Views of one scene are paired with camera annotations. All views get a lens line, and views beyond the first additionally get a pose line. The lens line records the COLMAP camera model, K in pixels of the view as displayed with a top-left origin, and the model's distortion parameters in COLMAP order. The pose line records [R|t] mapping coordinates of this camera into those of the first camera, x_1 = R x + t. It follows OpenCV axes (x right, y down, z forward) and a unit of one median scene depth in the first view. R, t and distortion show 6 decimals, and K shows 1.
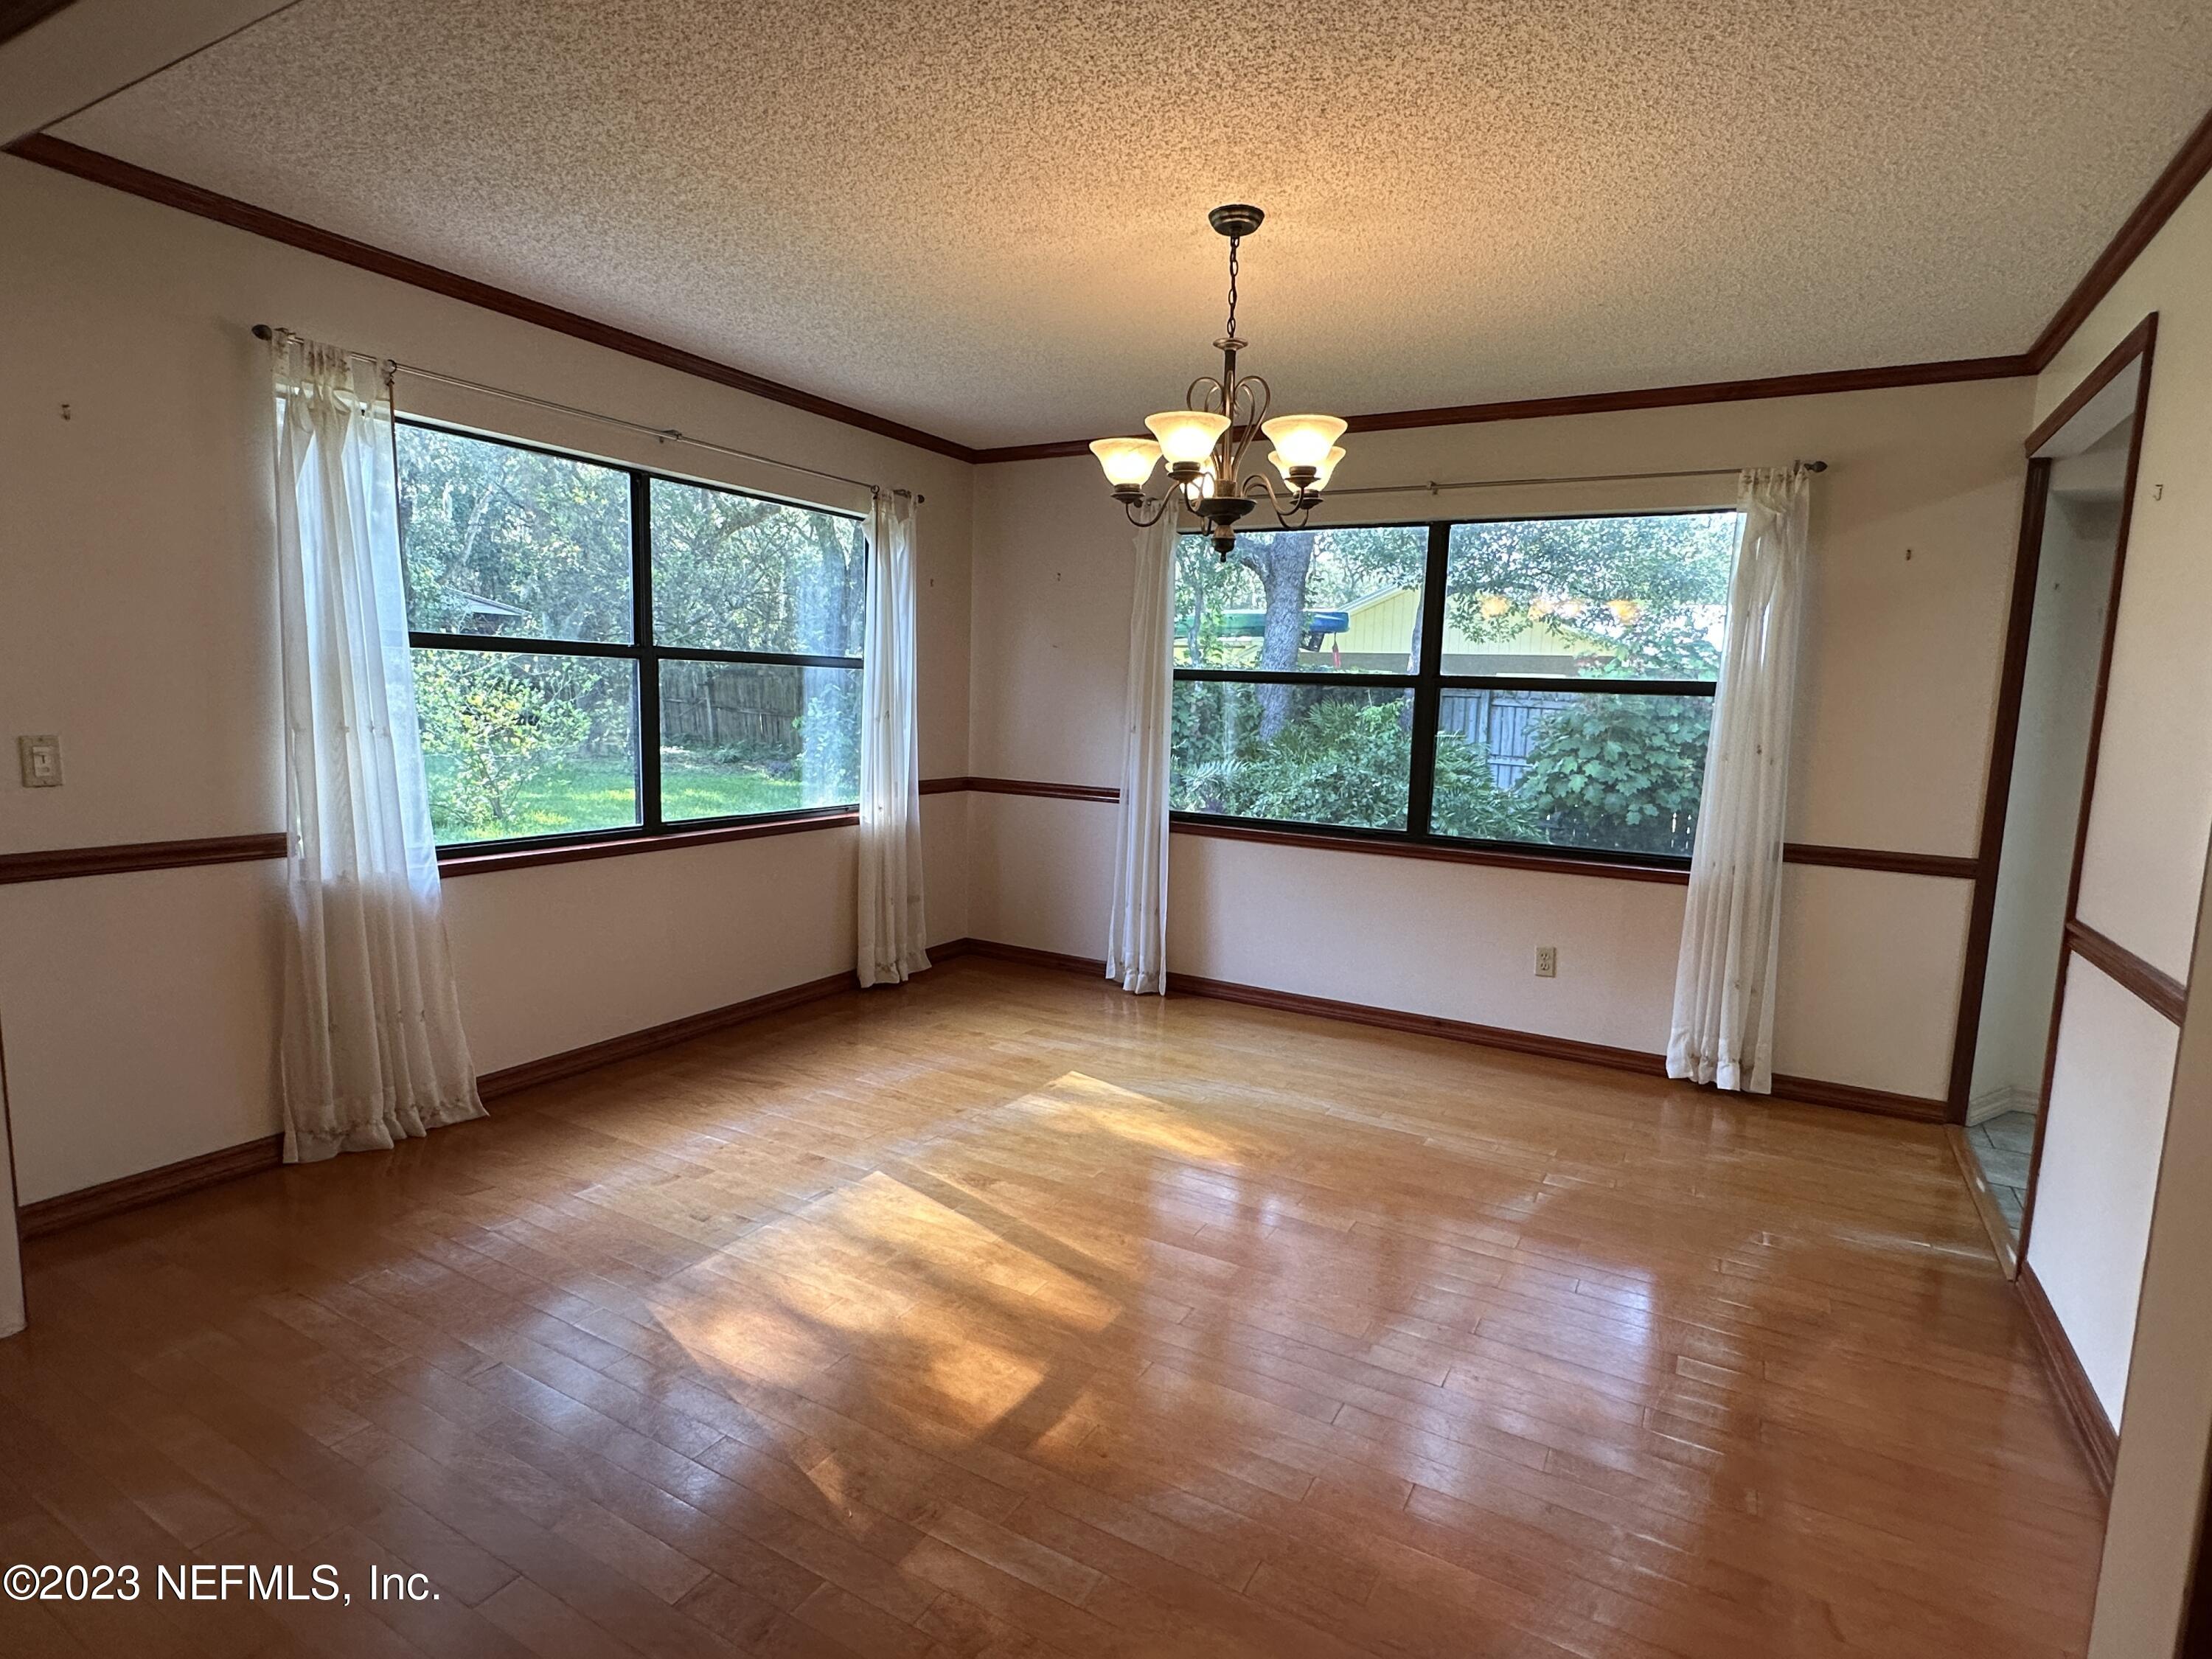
lens RADIAL K [[1129.1, 0, 1106.0], [0, 1129.1, 829.5], [0, 0, 1]] dist [-0.000301, 0.000220]
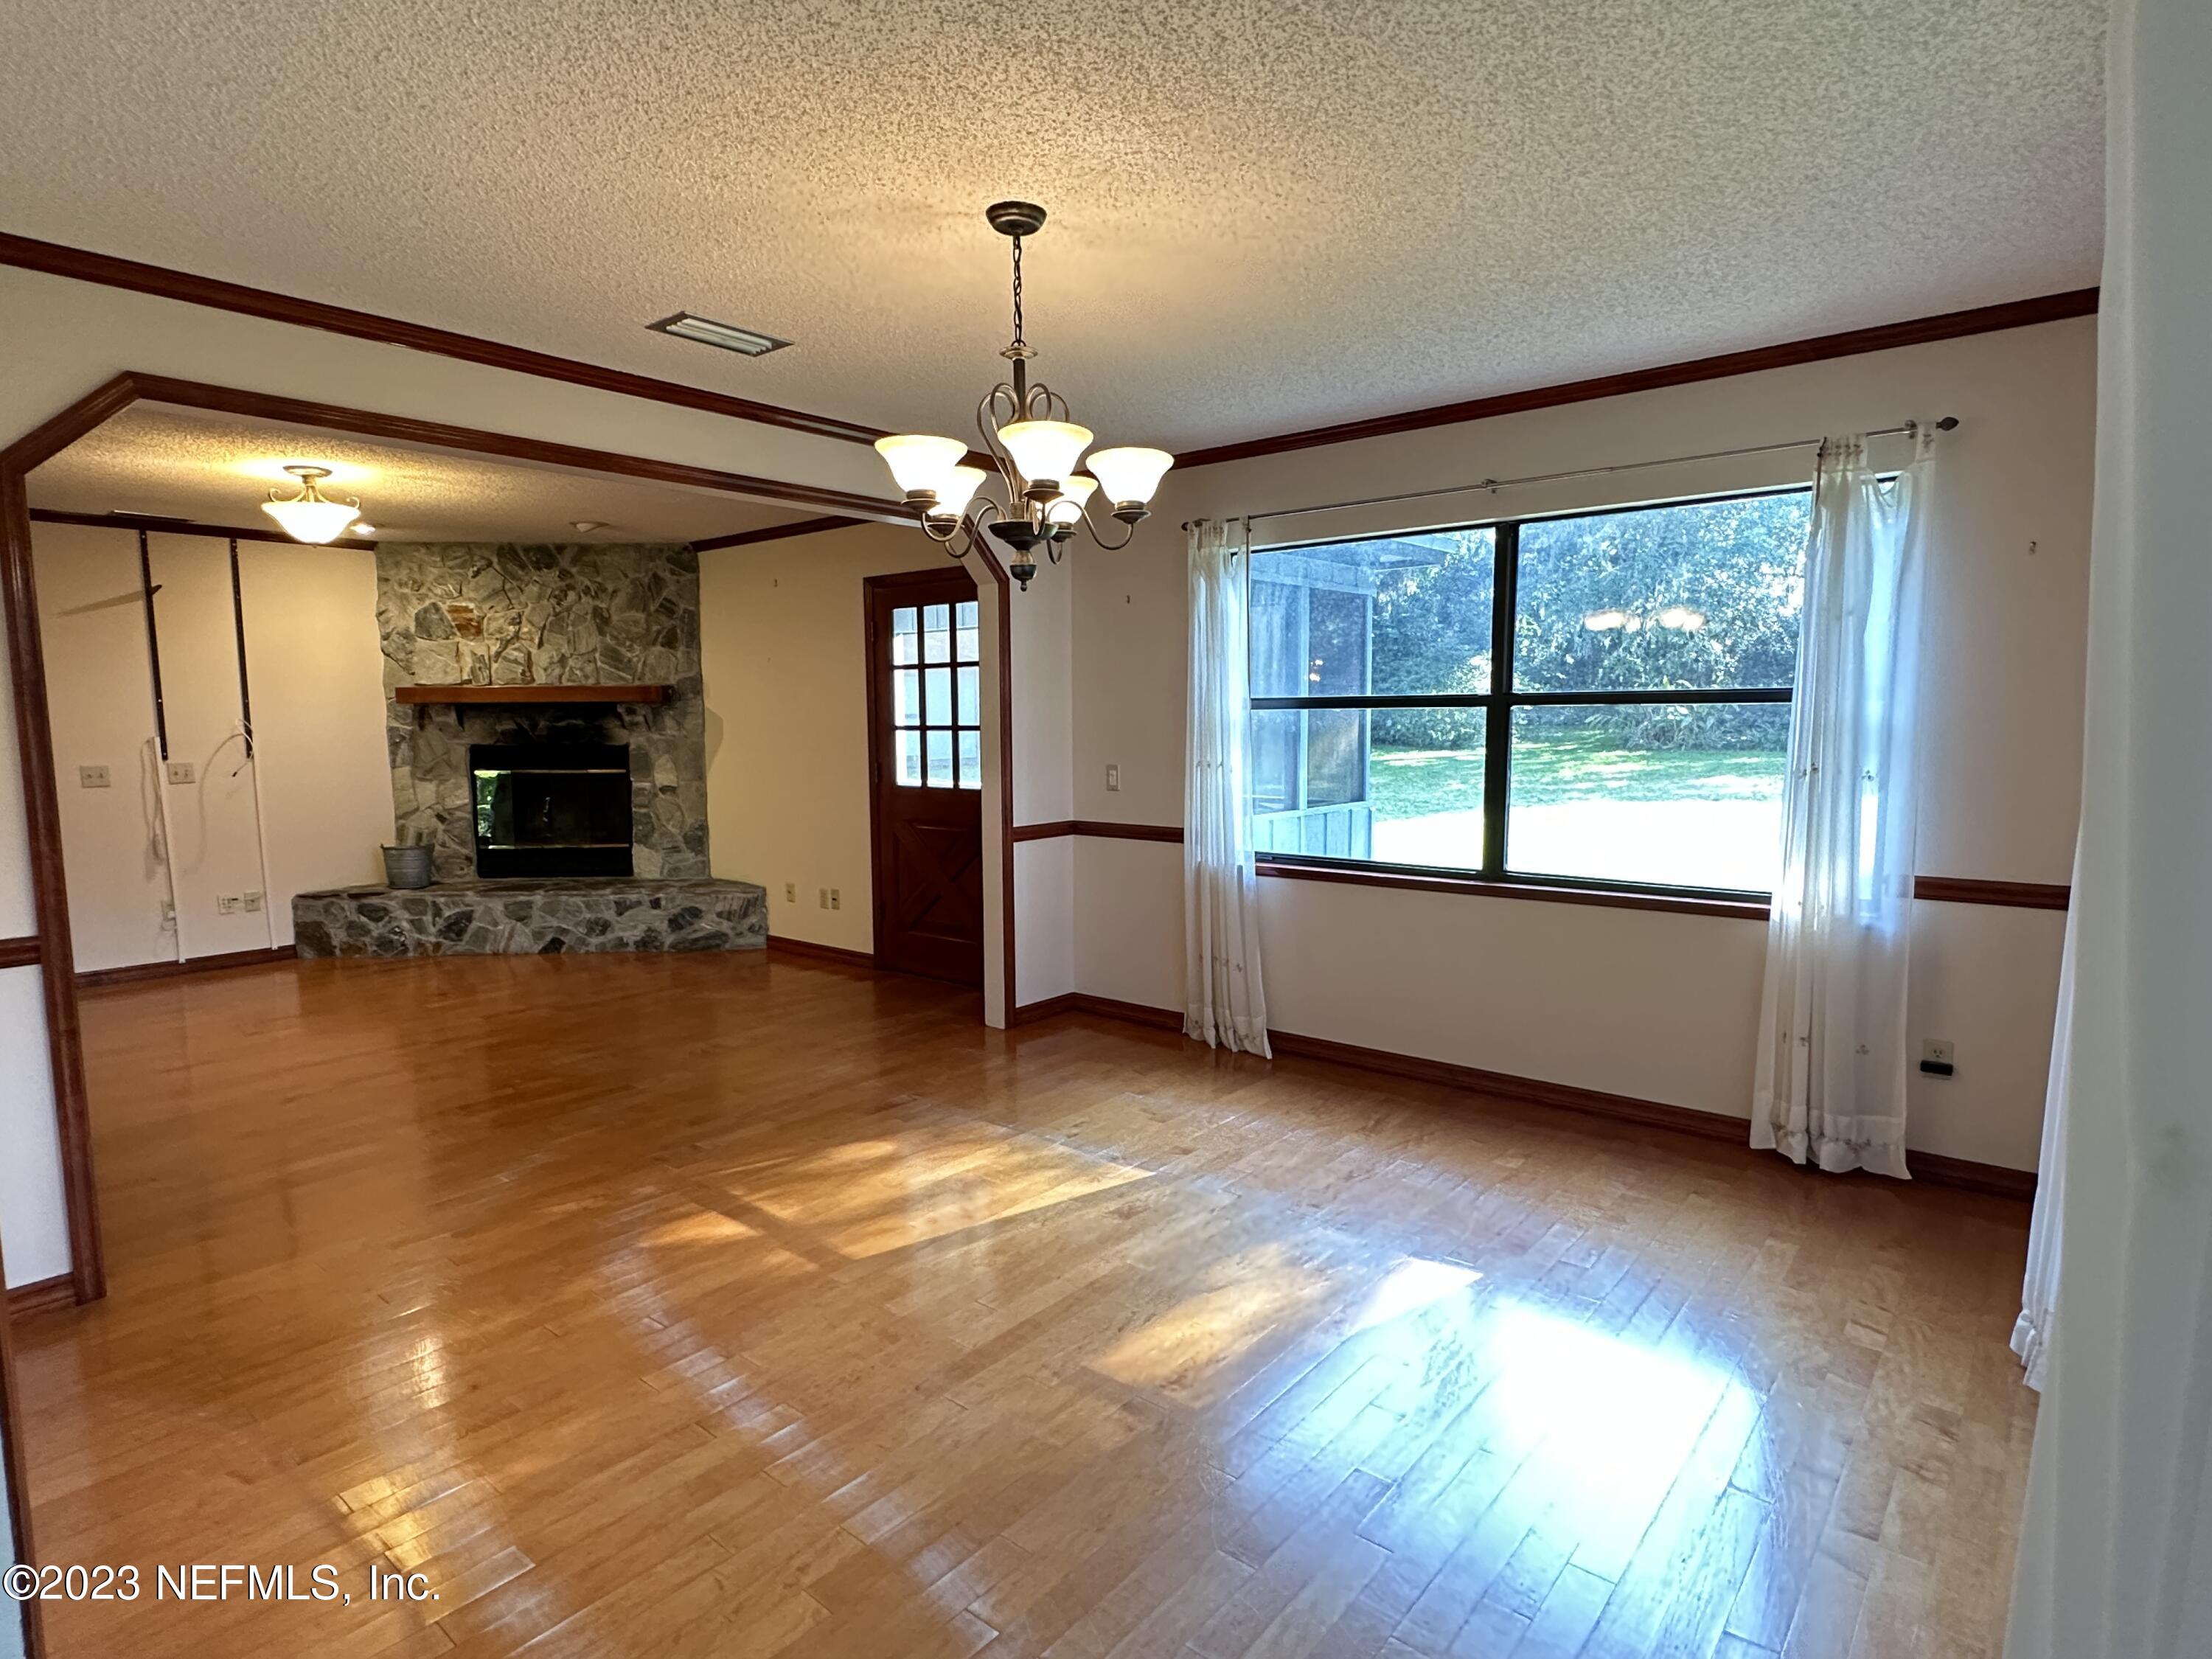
lens RADIAL K [[1190.0, 0, 1106.0], [0, 1190.0, 829.5], [0, 0, 1]] dist [0.001357, 0.000739]
pose [[-0.168166, 0.065771, -0.983562, 0.772901], [-0.116701, 0.989427, 0.086116, -0.101142], [0.978826, 0.129265, -0.158713, 0.919139]]
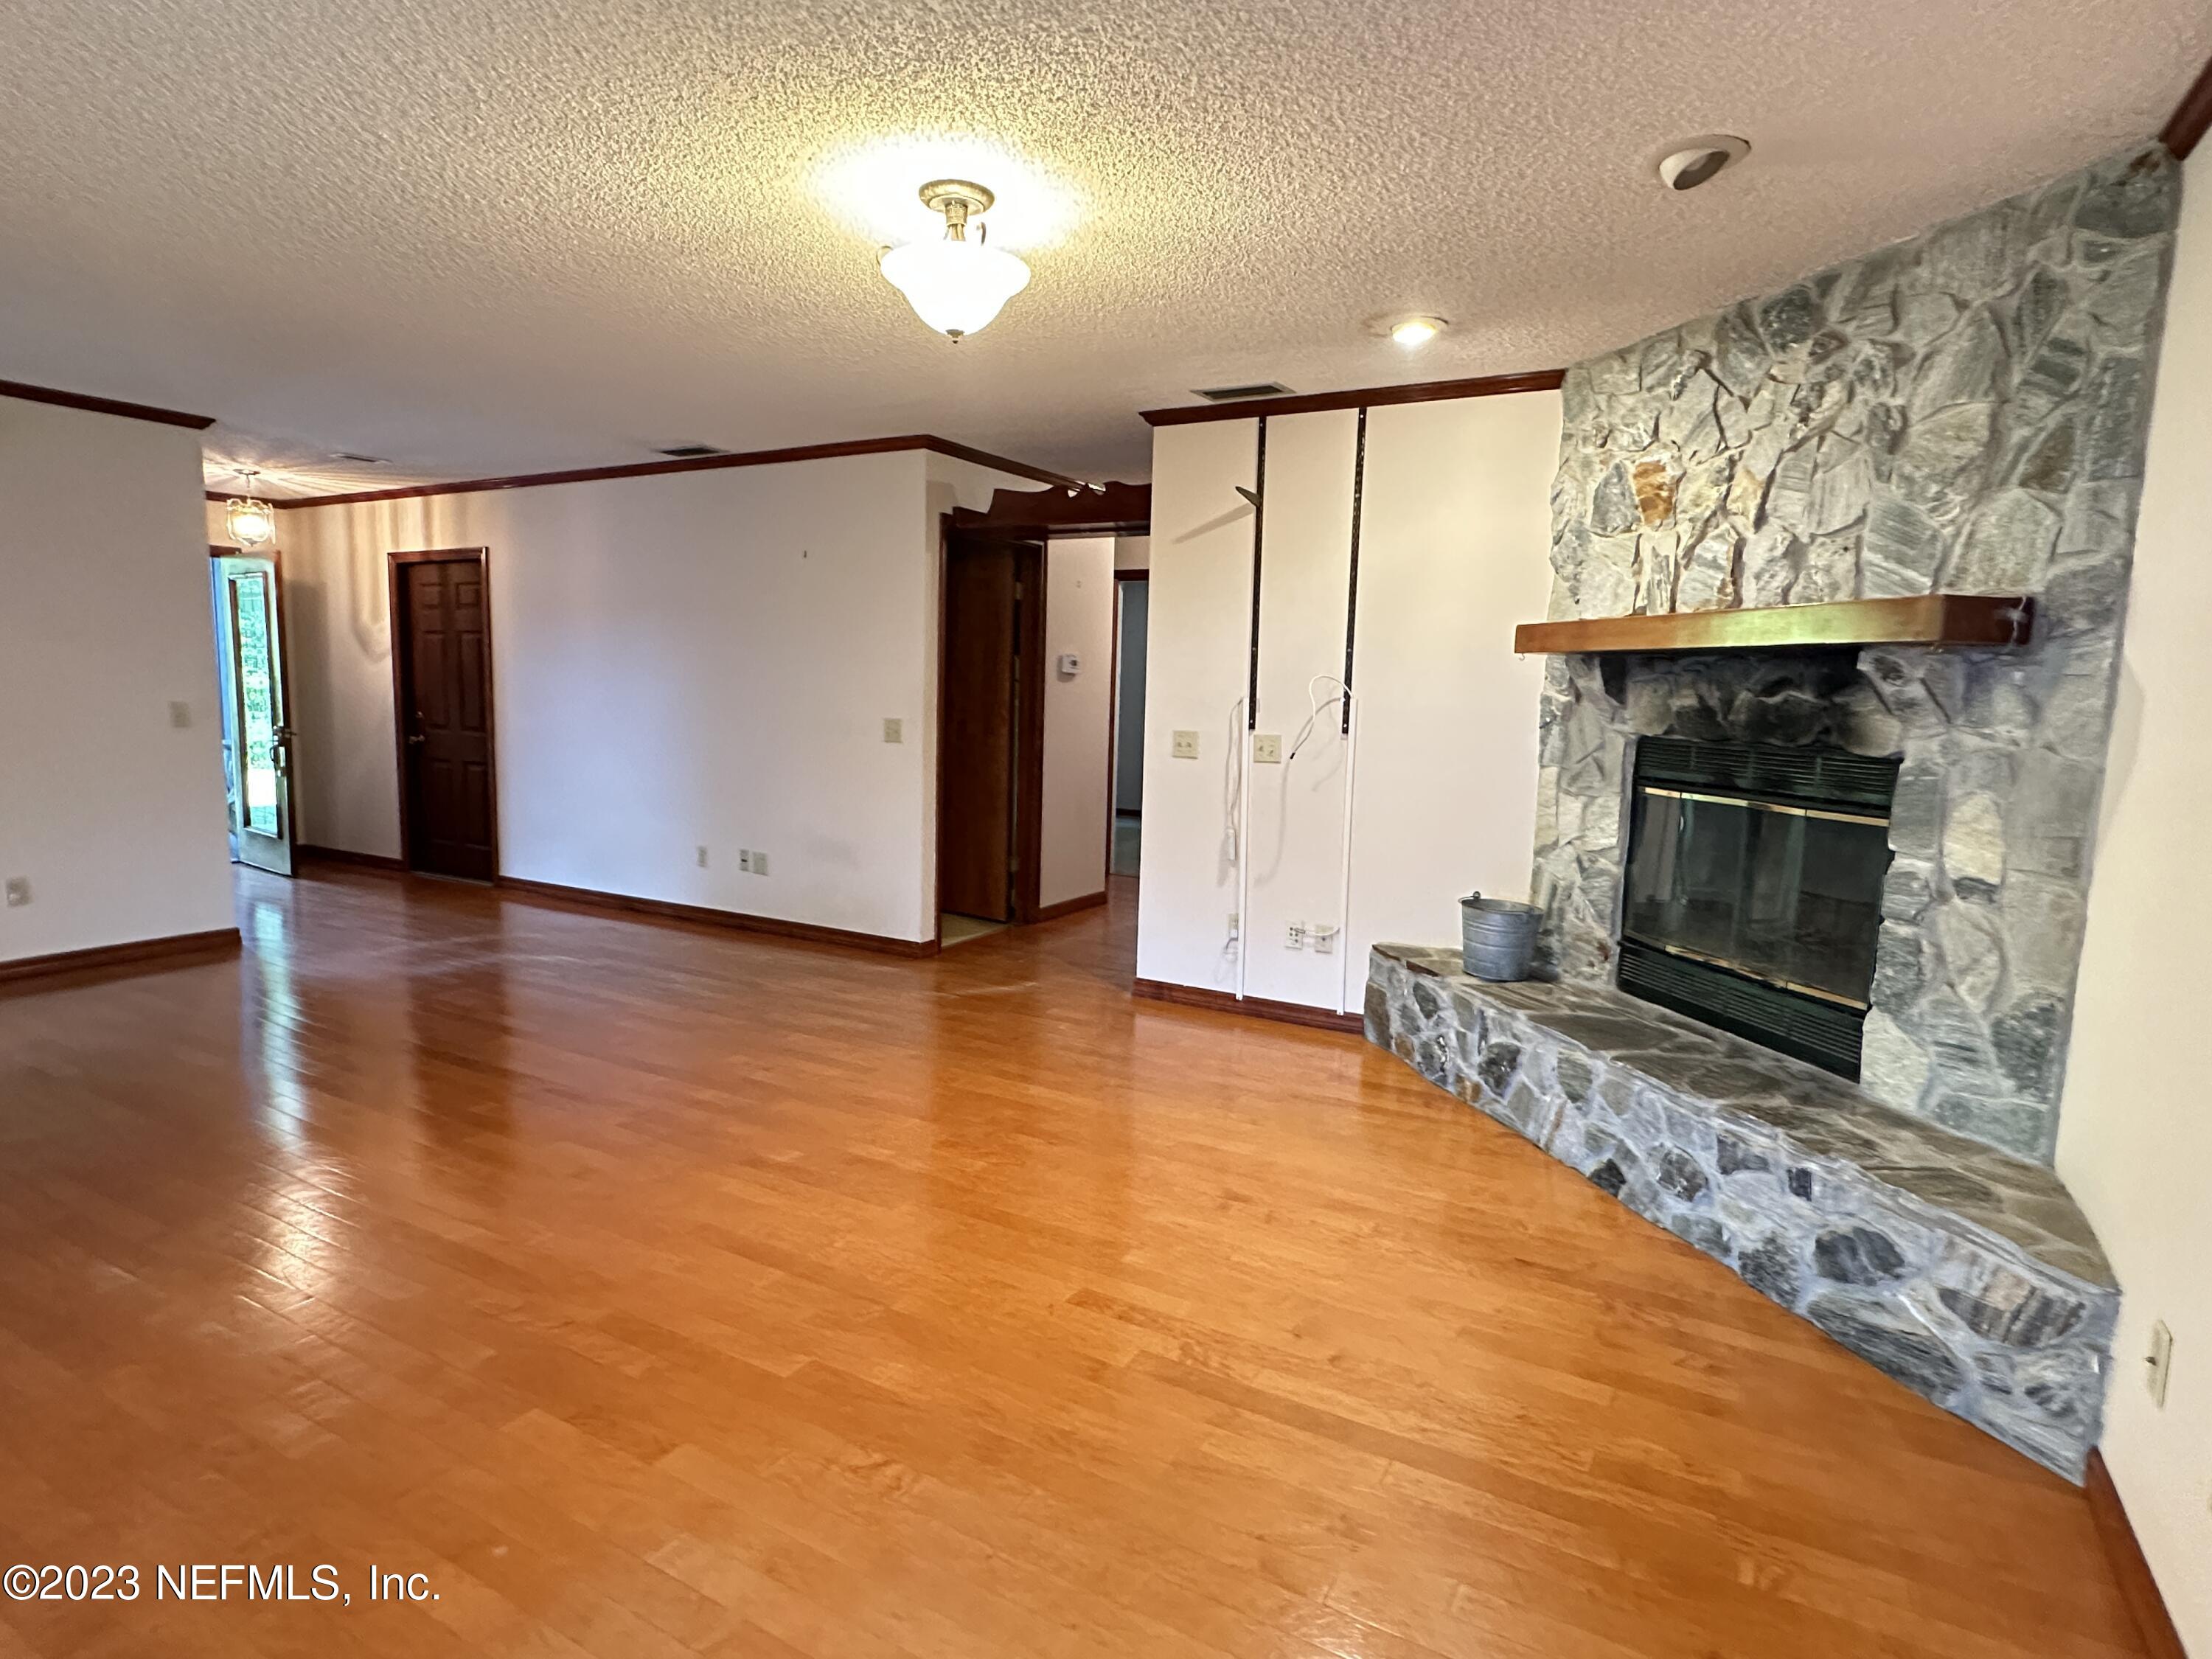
lens RADIAL K [[1190.0, 0, 1106.0], [0, 1190.0, 829.5], [0, 0, 1]] dist [0.001357, 0.000739]
pose [[-0.998372, -0.057020, -0.001066, -0.551293], [-0.055591, 0.968829, 0.241411, -0.089617], [-0.012733, 0.241077, -0.970422, 0.571490]]
